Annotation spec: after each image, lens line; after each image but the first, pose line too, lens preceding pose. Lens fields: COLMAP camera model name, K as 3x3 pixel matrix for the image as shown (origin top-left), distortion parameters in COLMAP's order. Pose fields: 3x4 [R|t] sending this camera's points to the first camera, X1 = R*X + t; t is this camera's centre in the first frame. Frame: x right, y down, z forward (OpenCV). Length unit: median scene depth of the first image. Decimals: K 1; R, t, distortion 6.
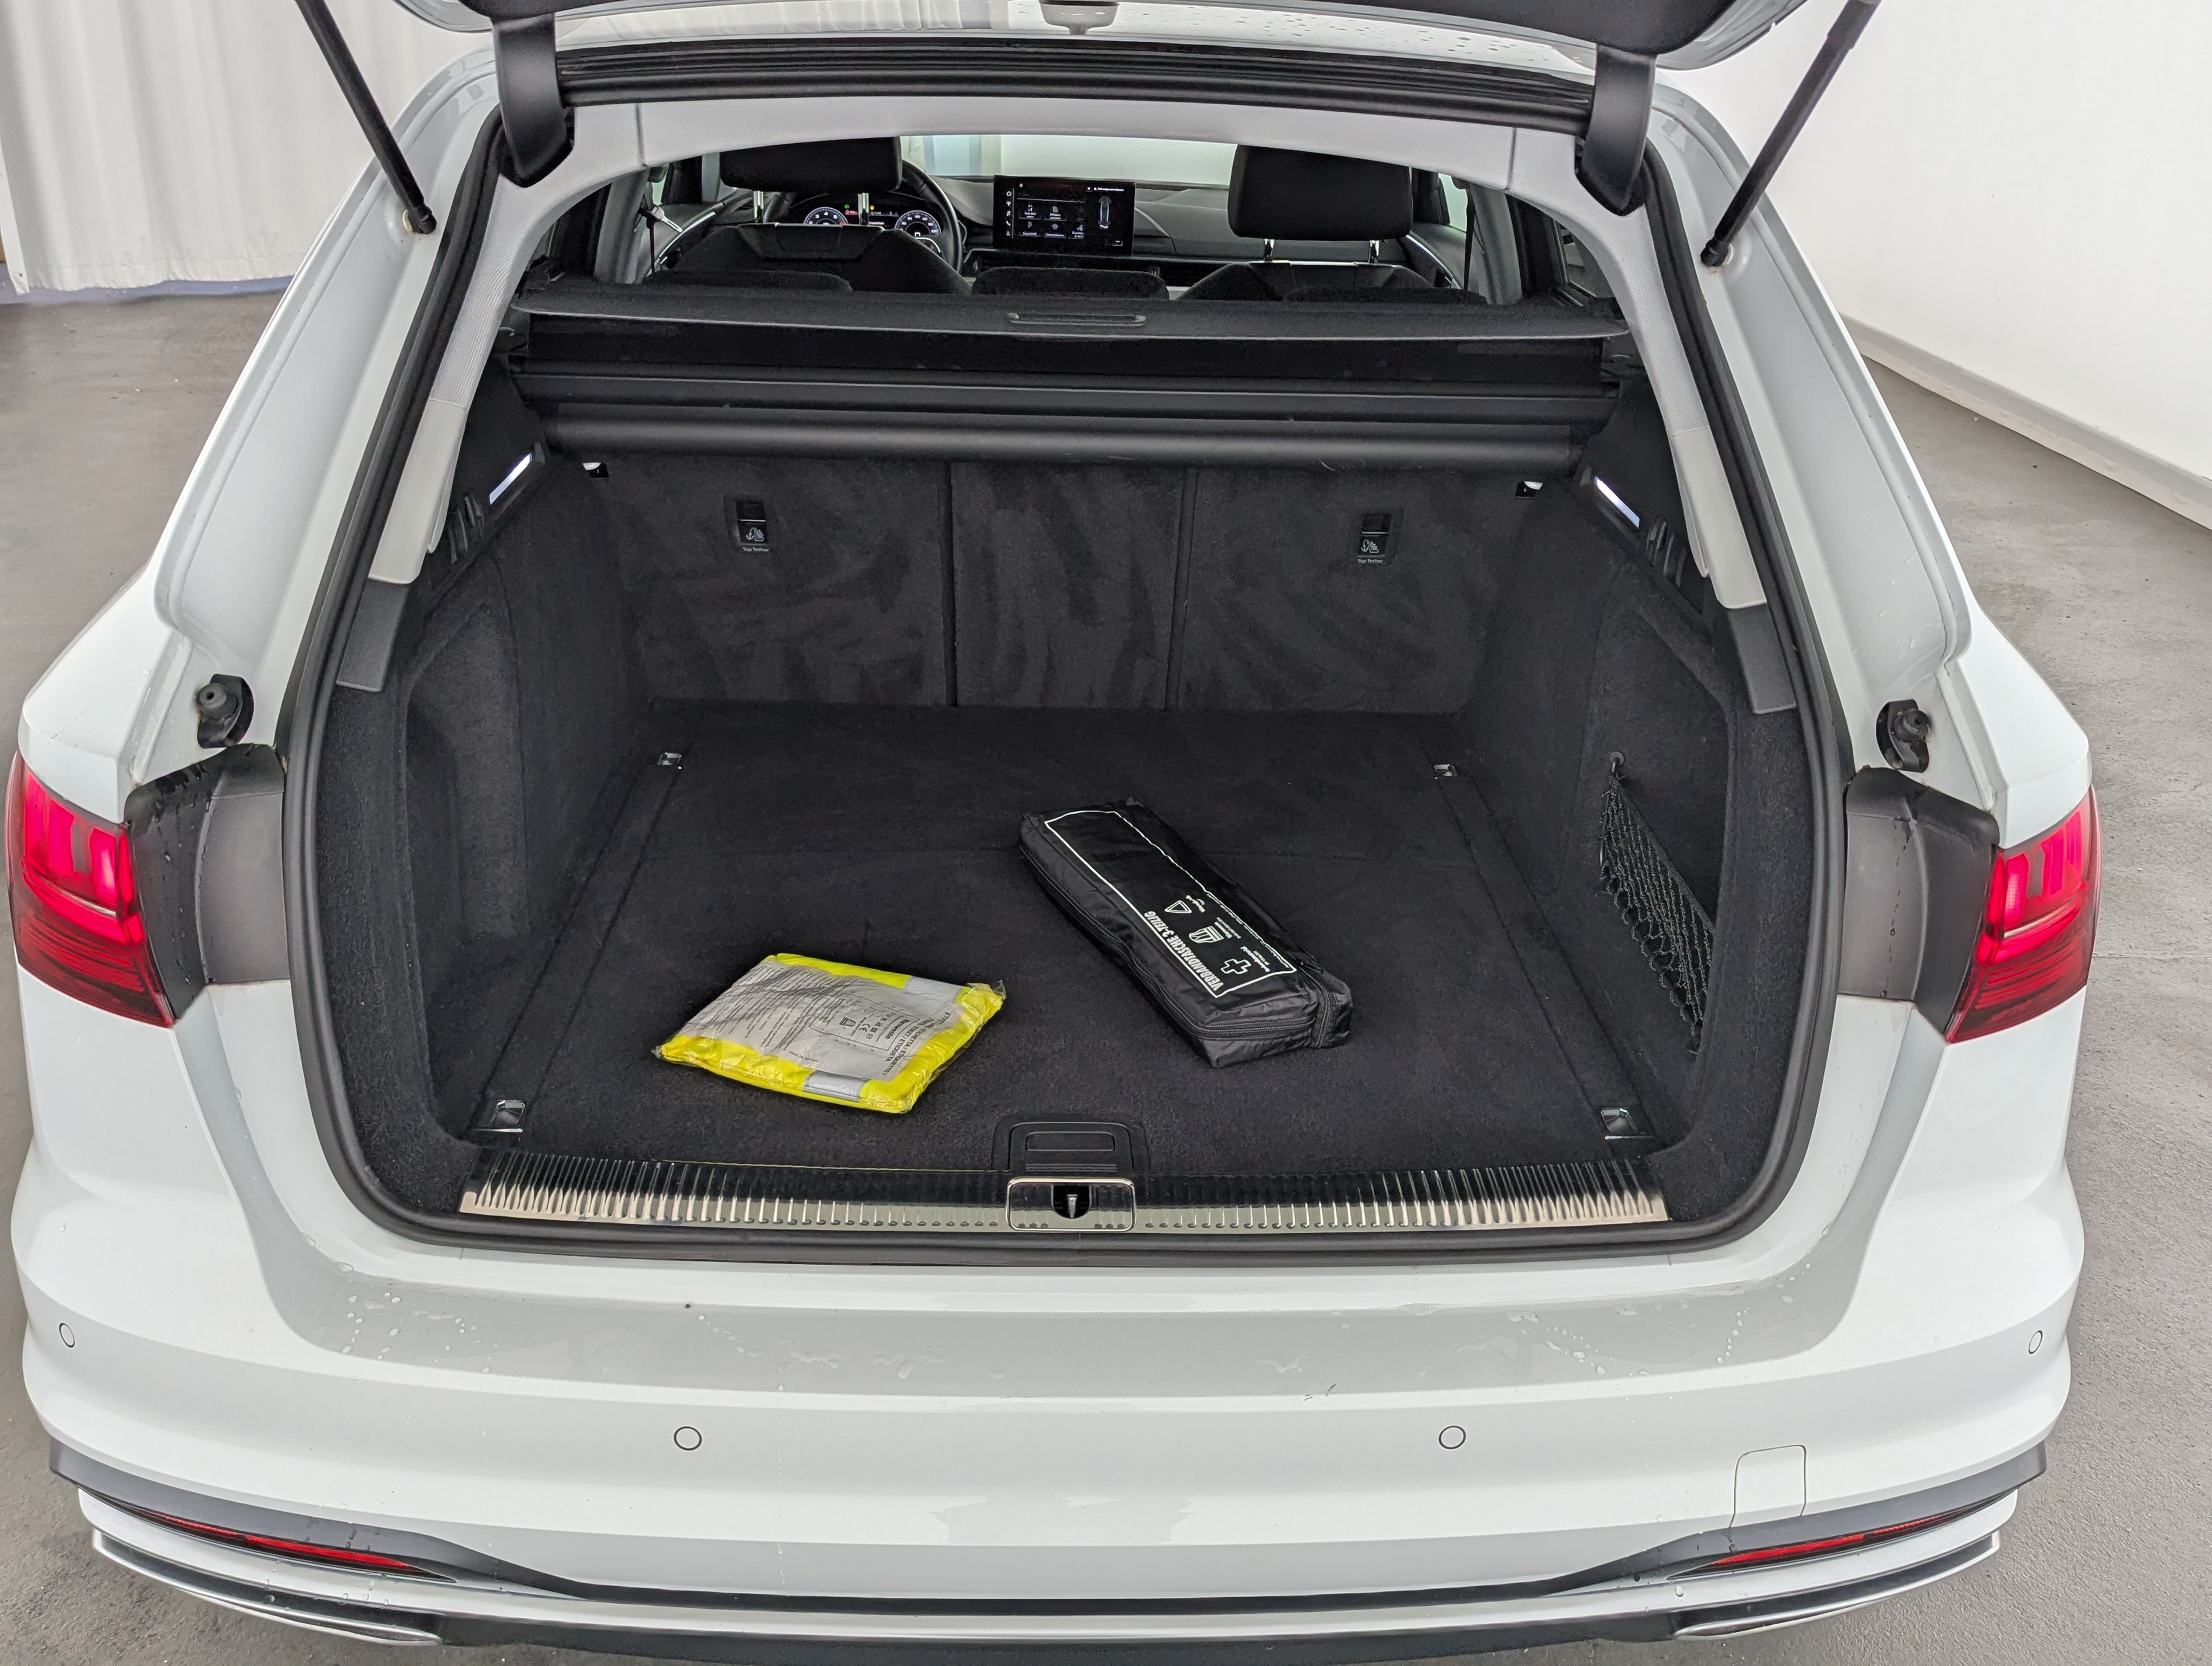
lens RADIAL K [[1990.9, 0, 1110.7], [0, 1990.9, 797.5], [0, 0, 1]] dist [0.046767, -0.064786]
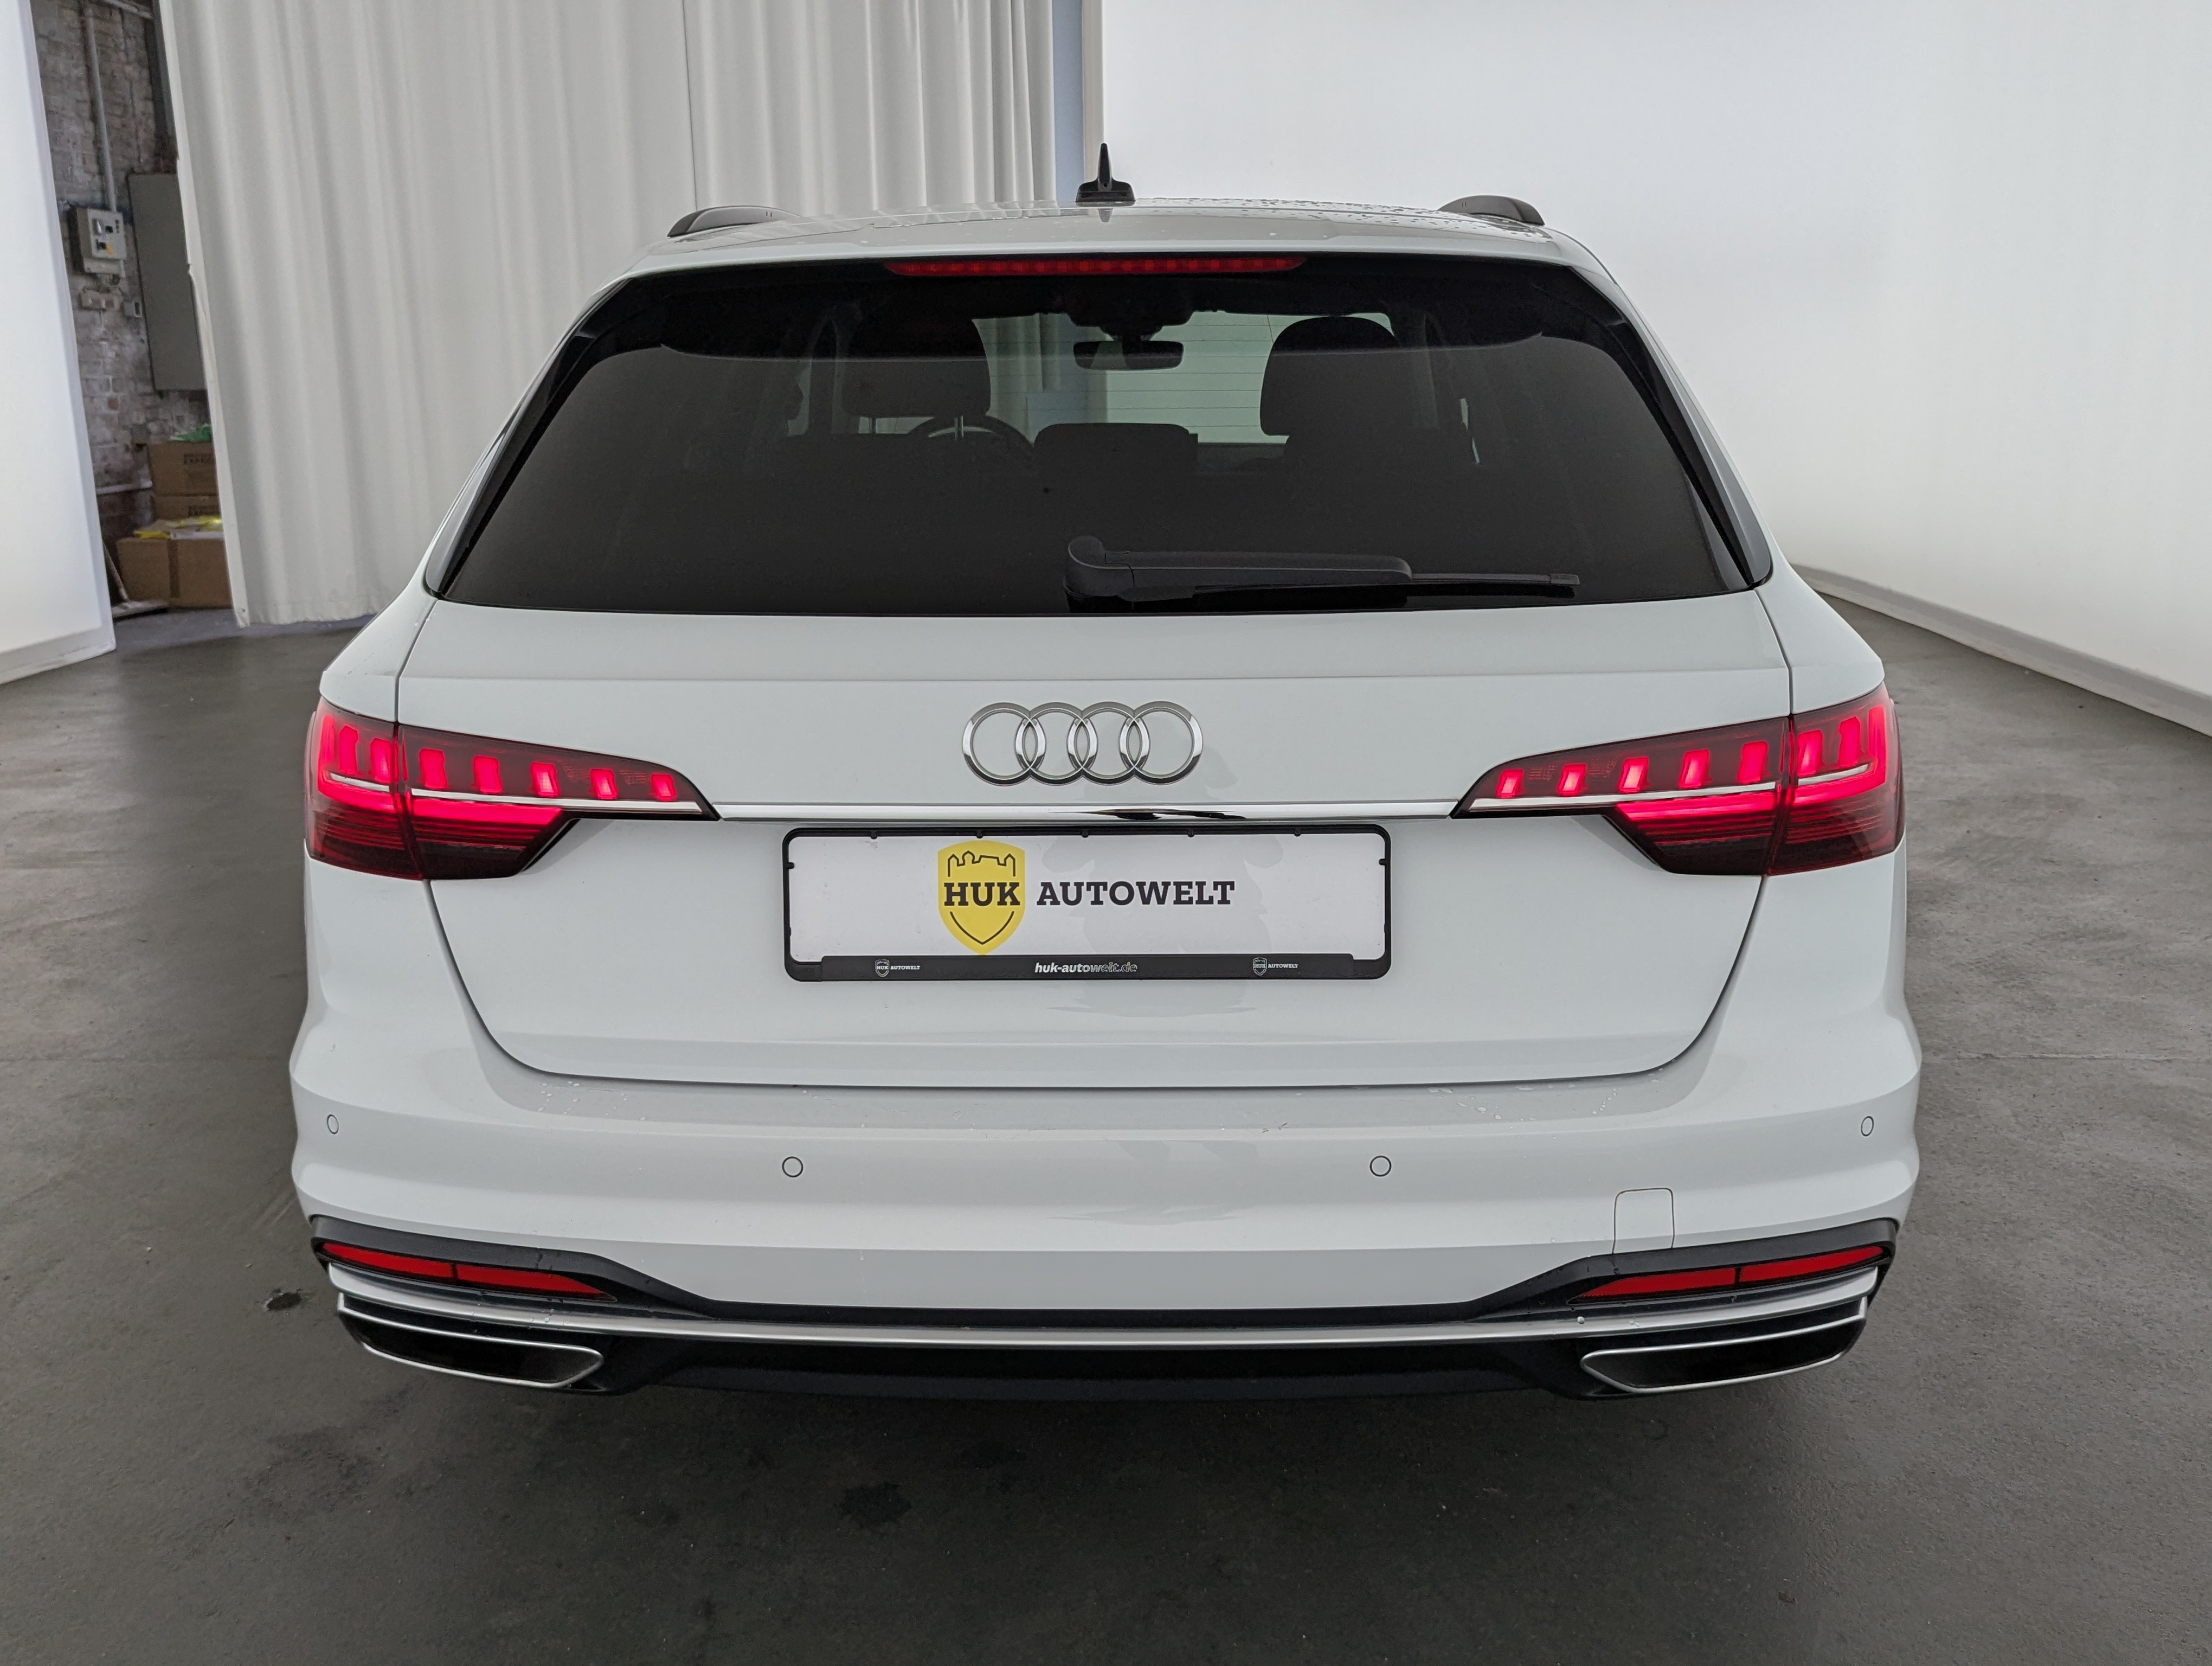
lens RADIAL K [[1990.9, 0, 1092.0], [0, 1990.9, 814.1], [0, 0, 1]] dist [0.046767, -0.064786]
pose [[0.997018, -0.024145, -0.073299, 0.033434], [0.011101, 0.984788, -0.173406, 0.123916], [0.076371, 0.172075, 0.982119, -0.120763]]
